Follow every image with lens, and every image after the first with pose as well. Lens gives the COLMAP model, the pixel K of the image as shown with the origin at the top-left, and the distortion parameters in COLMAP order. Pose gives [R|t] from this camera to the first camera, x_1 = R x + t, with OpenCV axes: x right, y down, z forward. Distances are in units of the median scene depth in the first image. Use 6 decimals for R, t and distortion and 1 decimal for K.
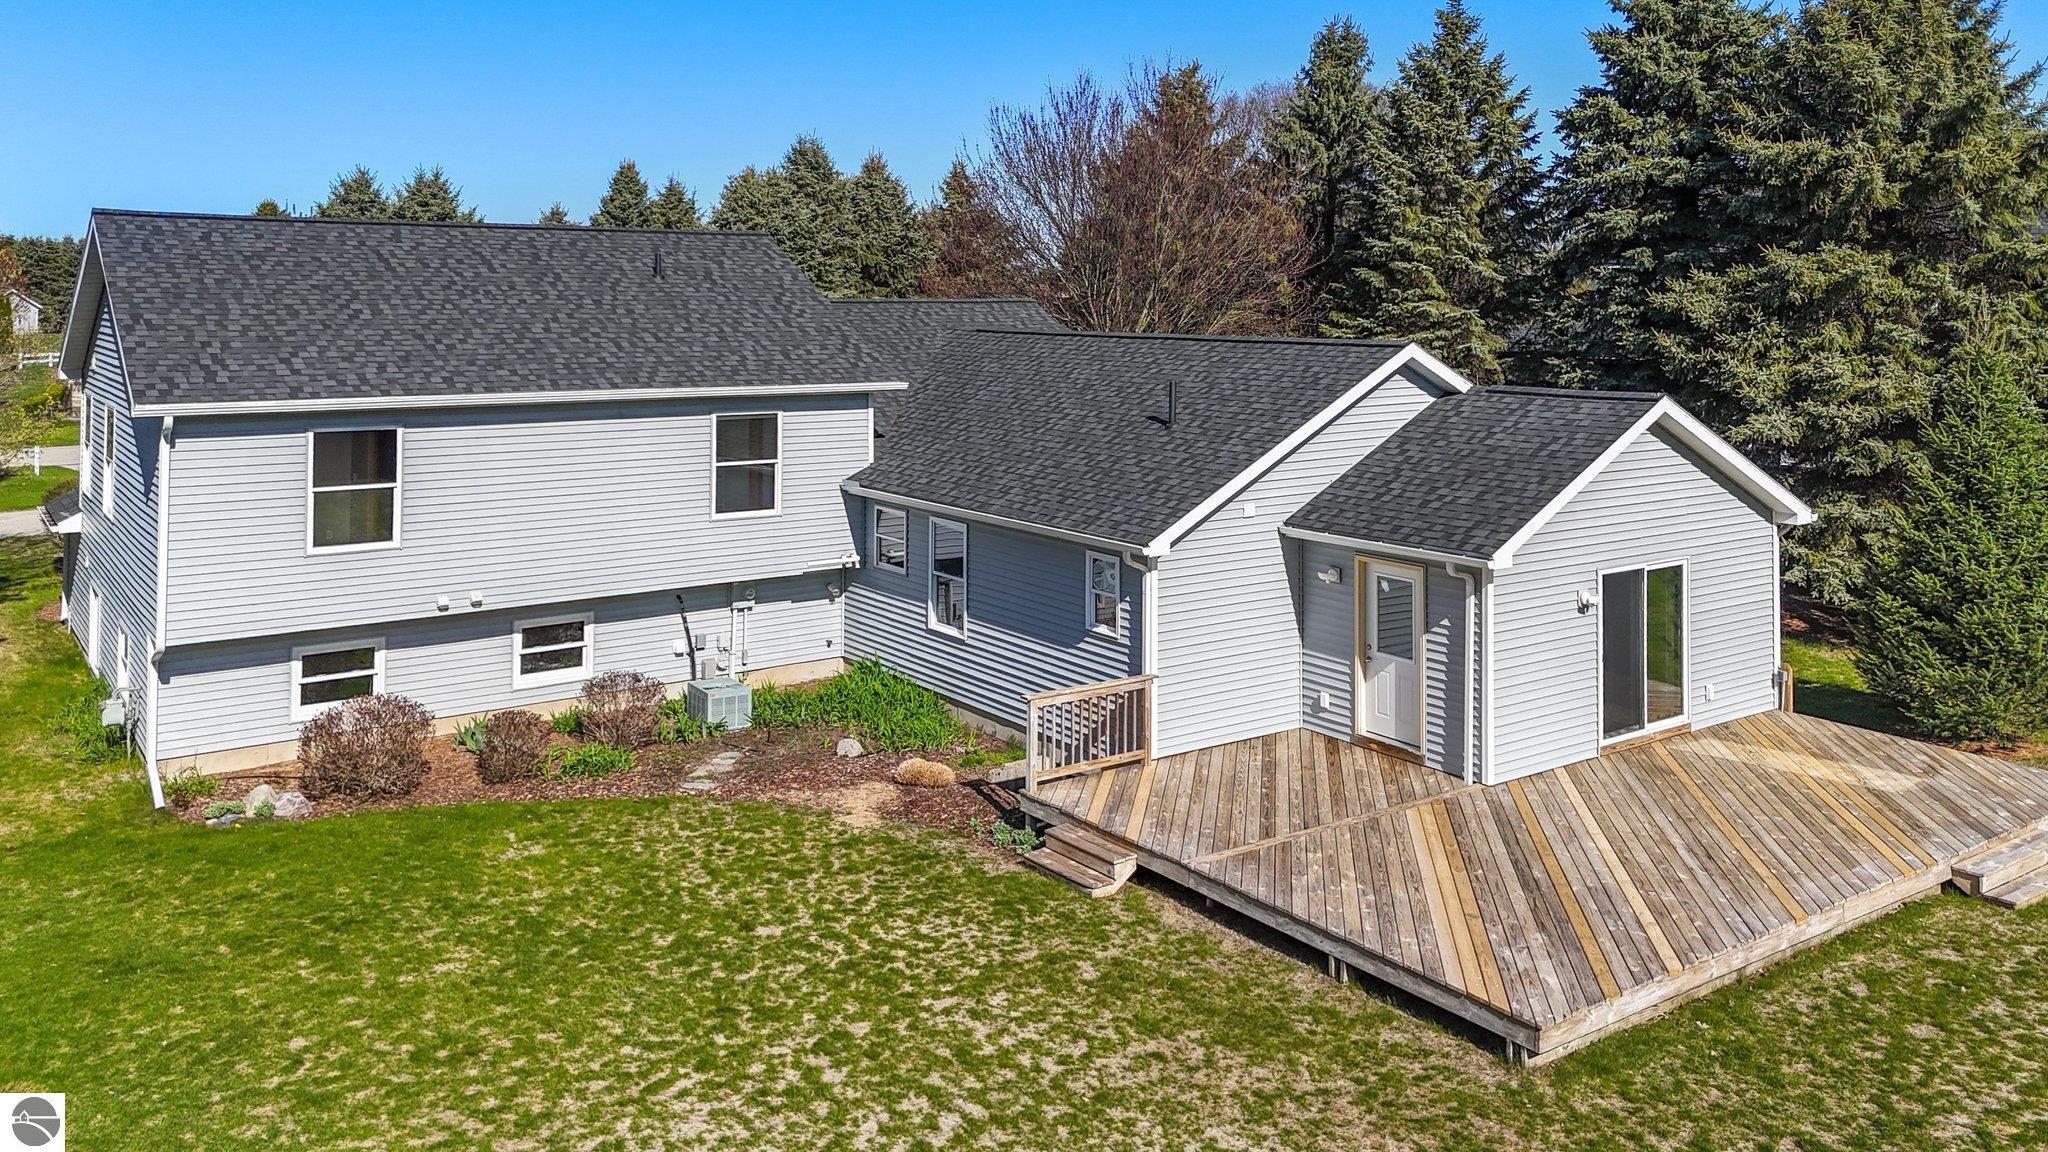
lens RADIAL K [[1602.5, 0, 1072.4], [0, 1602.5, 393.0], [0, 0, 1]] dist [0.146594, -0.182040]
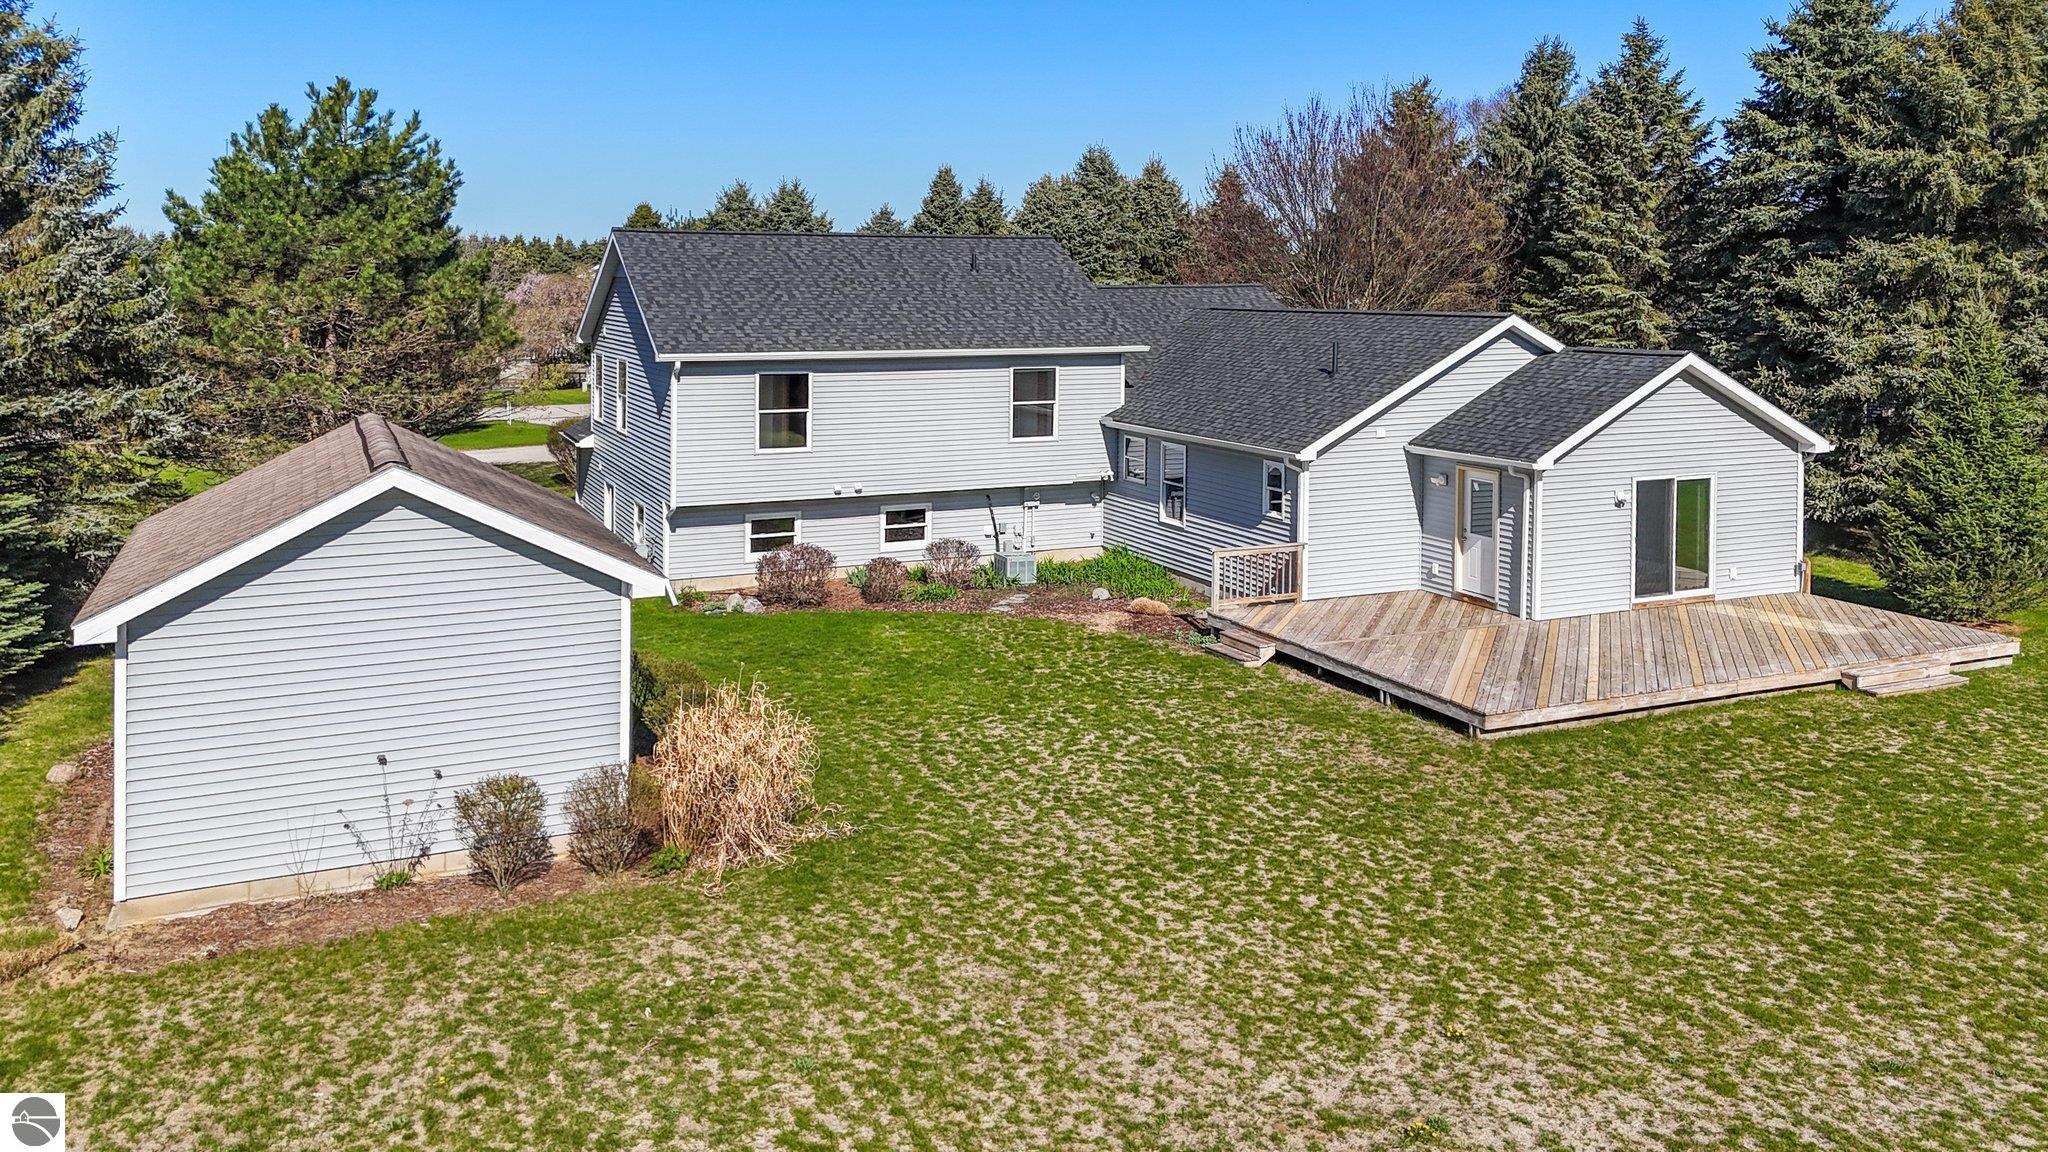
lens RADIAL K [[1602.5, 0, 1072.4], [0, 1602.5, 393.0], [0, 0, 1]] dist [0.146594, -0.182040]
pose [[0.982825, 0.008240, -0.184355, 0.088490], [-0.006858, 0.999943, 0.008134, 0.023622], [0.184412, -0.006731, 0.982826, -0.368583]]
